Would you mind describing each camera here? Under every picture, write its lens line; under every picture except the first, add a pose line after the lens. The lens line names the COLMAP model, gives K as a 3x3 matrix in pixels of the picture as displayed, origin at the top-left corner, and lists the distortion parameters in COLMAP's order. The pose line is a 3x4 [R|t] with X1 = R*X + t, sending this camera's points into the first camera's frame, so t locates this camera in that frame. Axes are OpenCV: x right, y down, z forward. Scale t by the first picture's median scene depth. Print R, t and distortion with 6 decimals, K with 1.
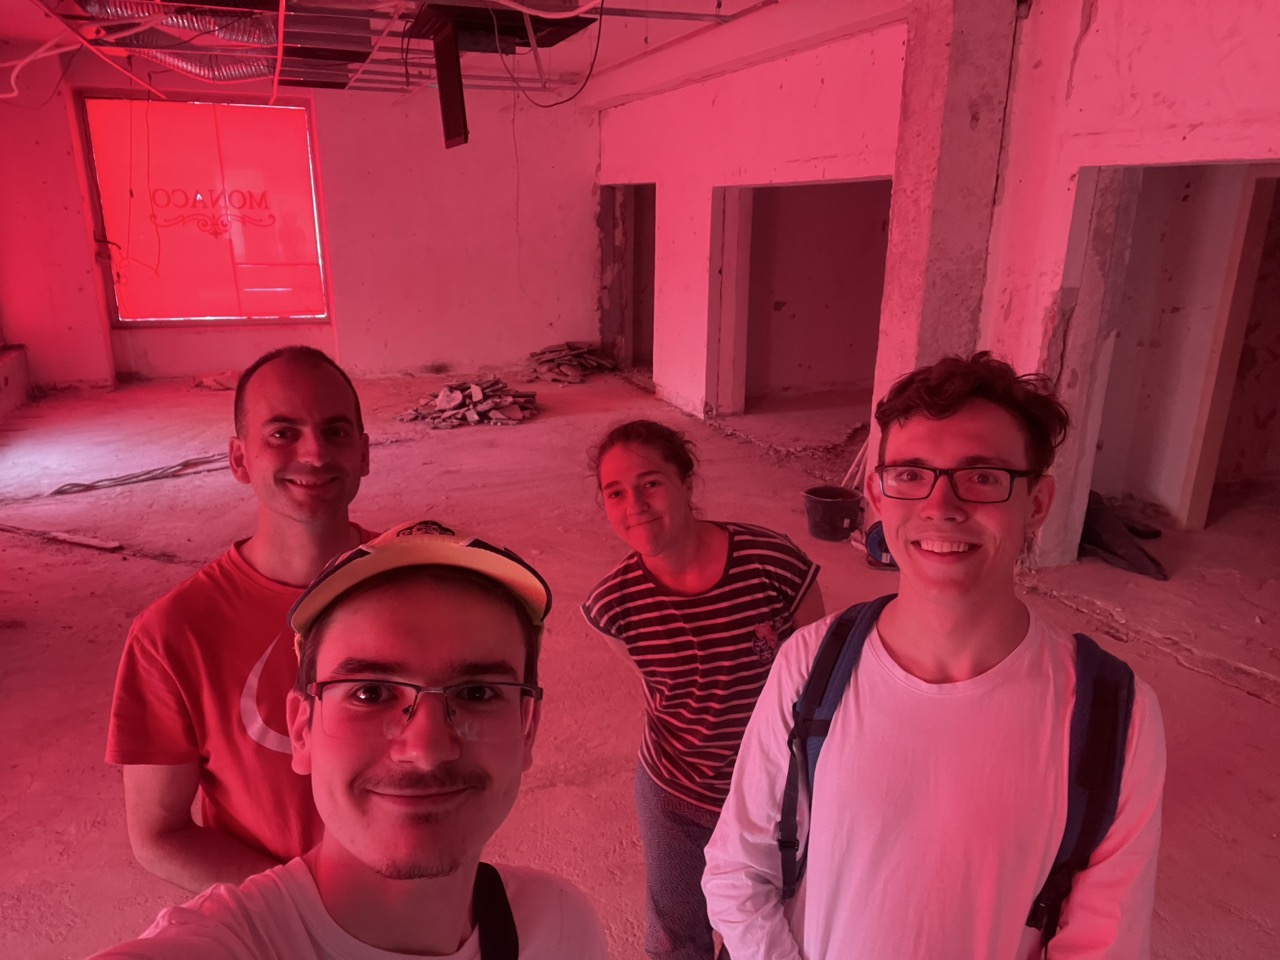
lens RADIAL K [[905.5, 0, 634.1], [0, 905.5, 486.3], [0, 0, 1]] dist [0.029061, -0.005508]
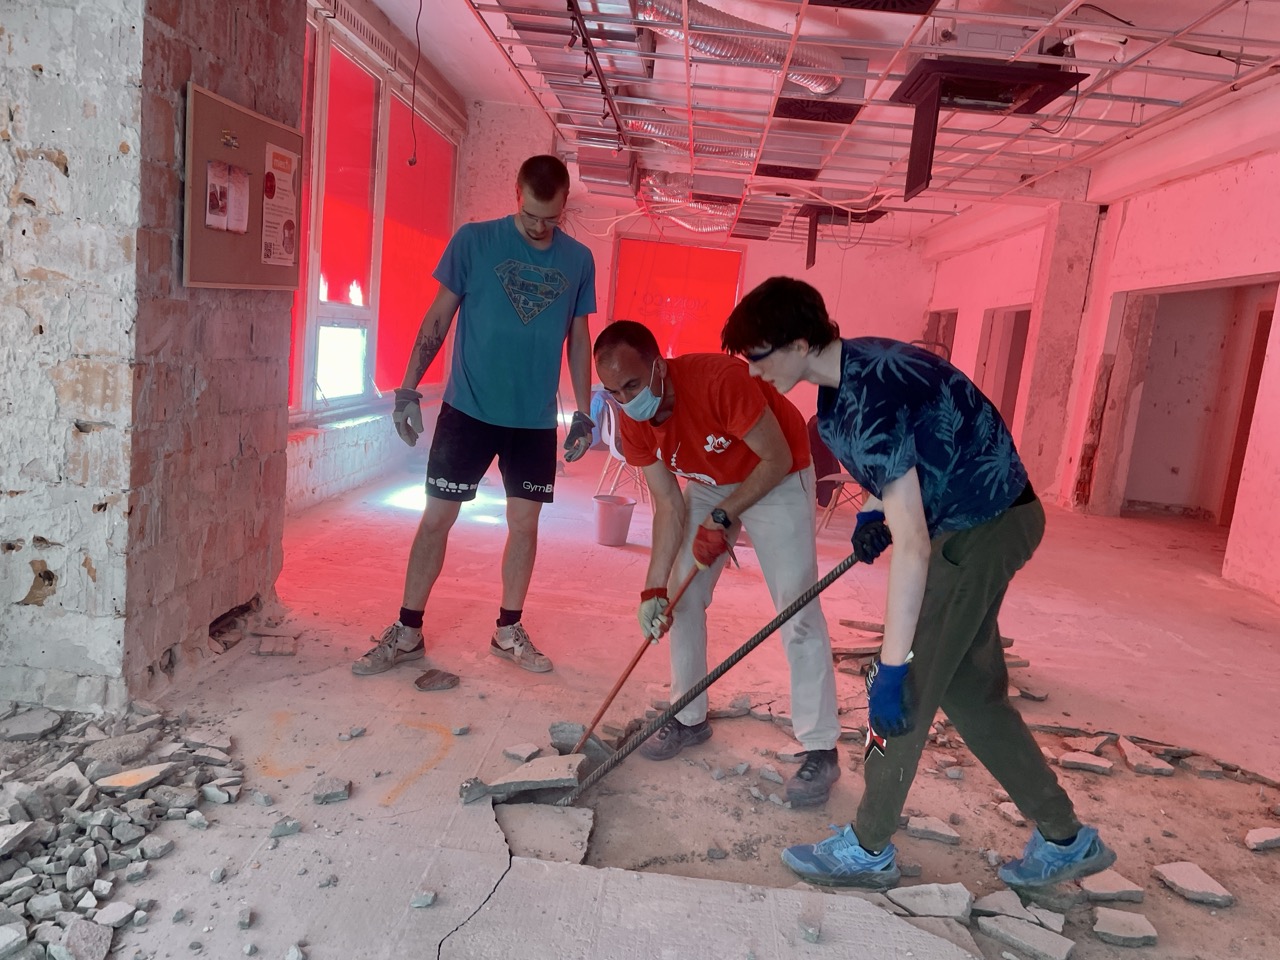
lens RADIAL K [[968.0, 0, 657.2], [0, 968.0, 486.5], [0, 0, 1]] dist [0.086547, -0.110488]
pose [[0.916847, 0.144785, -0.372060, 0.379083], [-0.205766, 0.969983, -0.129593, 0.458548], [0.342128, 0.195374, 0.919118, -1.030692]]
